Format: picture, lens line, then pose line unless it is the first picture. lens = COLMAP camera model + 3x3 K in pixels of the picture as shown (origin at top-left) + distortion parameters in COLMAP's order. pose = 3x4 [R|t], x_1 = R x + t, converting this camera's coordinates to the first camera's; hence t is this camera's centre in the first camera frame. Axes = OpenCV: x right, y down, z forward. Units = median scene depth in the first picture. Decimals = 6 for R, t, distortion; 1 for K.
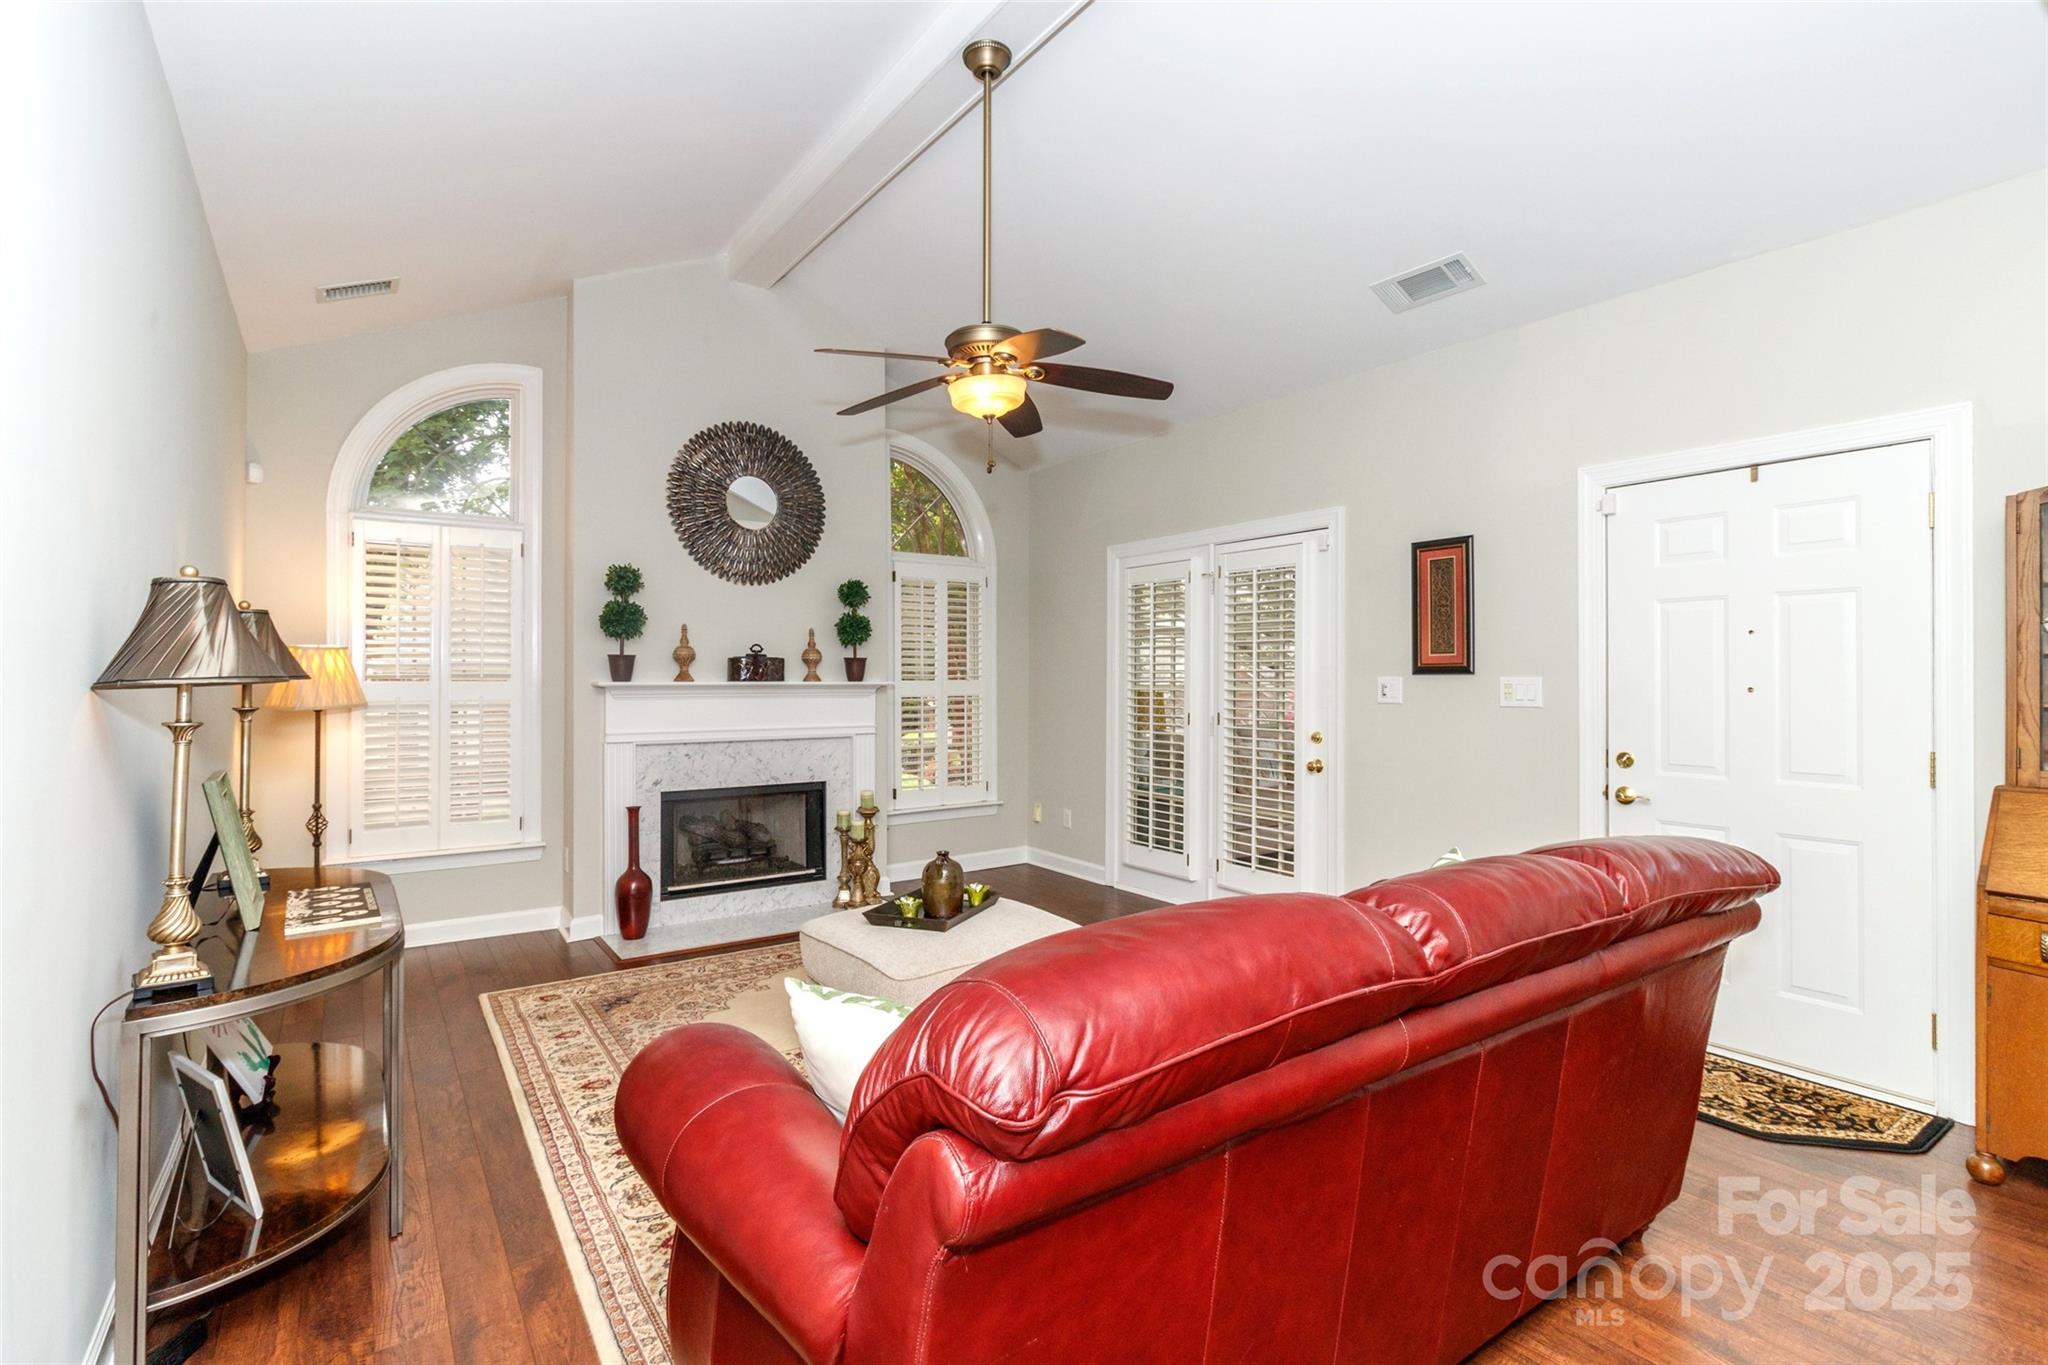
lens RADIAL K [[987.0, 0, 1033.0], [0, 987.0, 662.1], [0, 0, 1]] dist [0.001494, 0.000101]
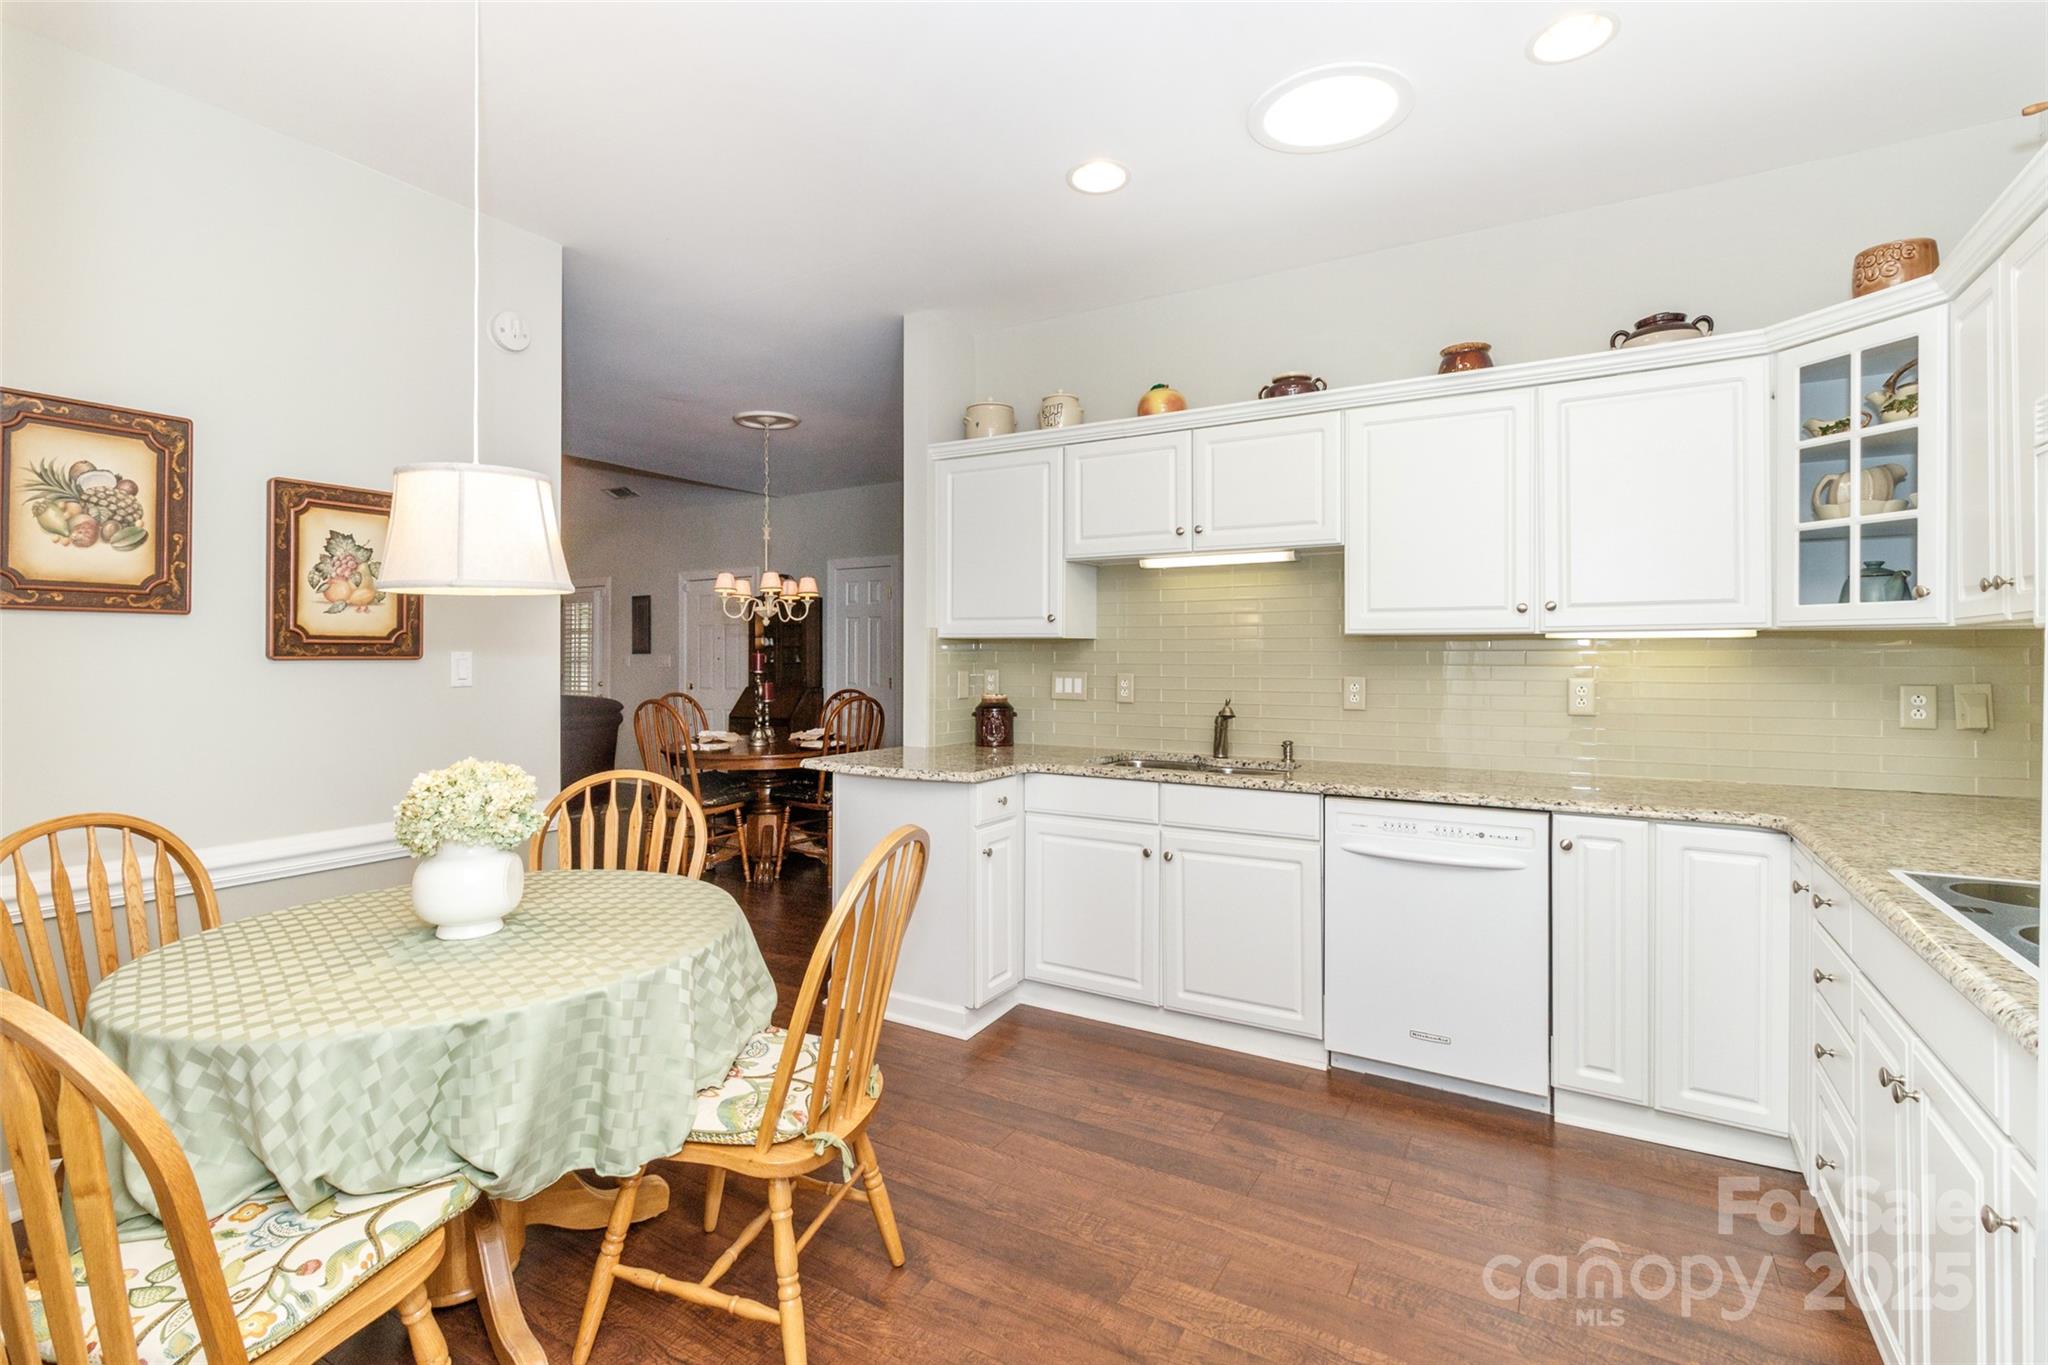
lens RADIAL K [[952.4, 0, 1020.3], [0, 952.4, 652.6], [0, 0, 1]] dist [-0.000840, -0.000537]
pose [[0.922868, -0.001179, 0.385115, 0.403009], [-0.000574, 0.999990, 0.004437, -0.001761], [-0.385117, -0.004316, 0.922858, -1.528402]]
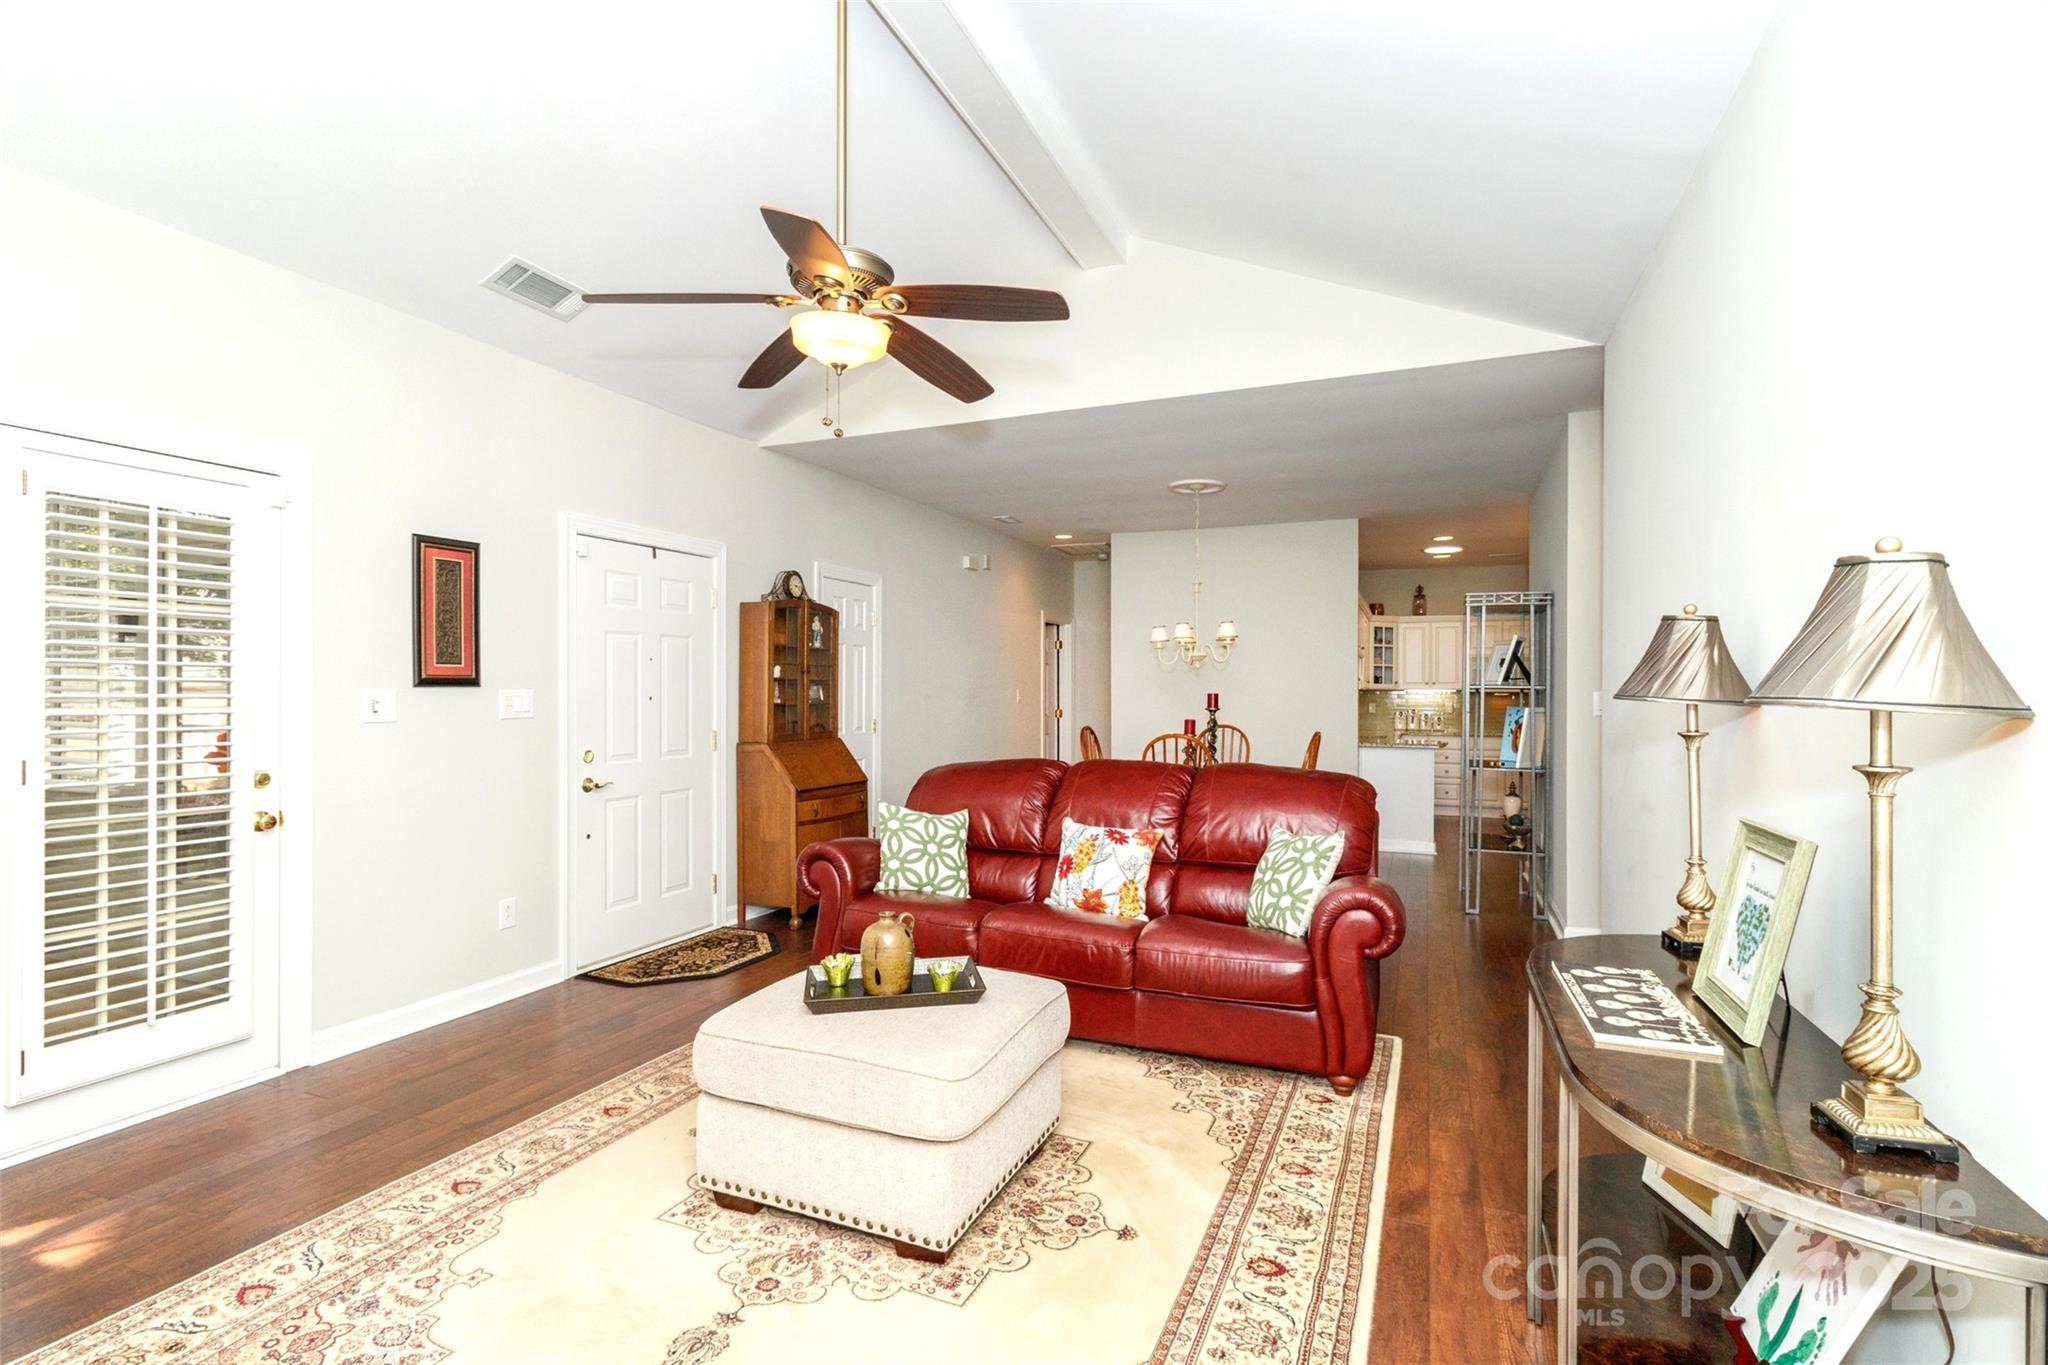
lens RADIAL K [[946.5, 0, 1026.8], [0, 946.5, 699.5], [0, 0, 1]] dist [0.003003, 0.000242]
pose [[-0.509951, -0.011171, 0.860131, -0.665350], [-0.013602, 0.999895, 0.004921, 0.013572], [-0.860096, -0.009190, -0.510050, 1.064281]]
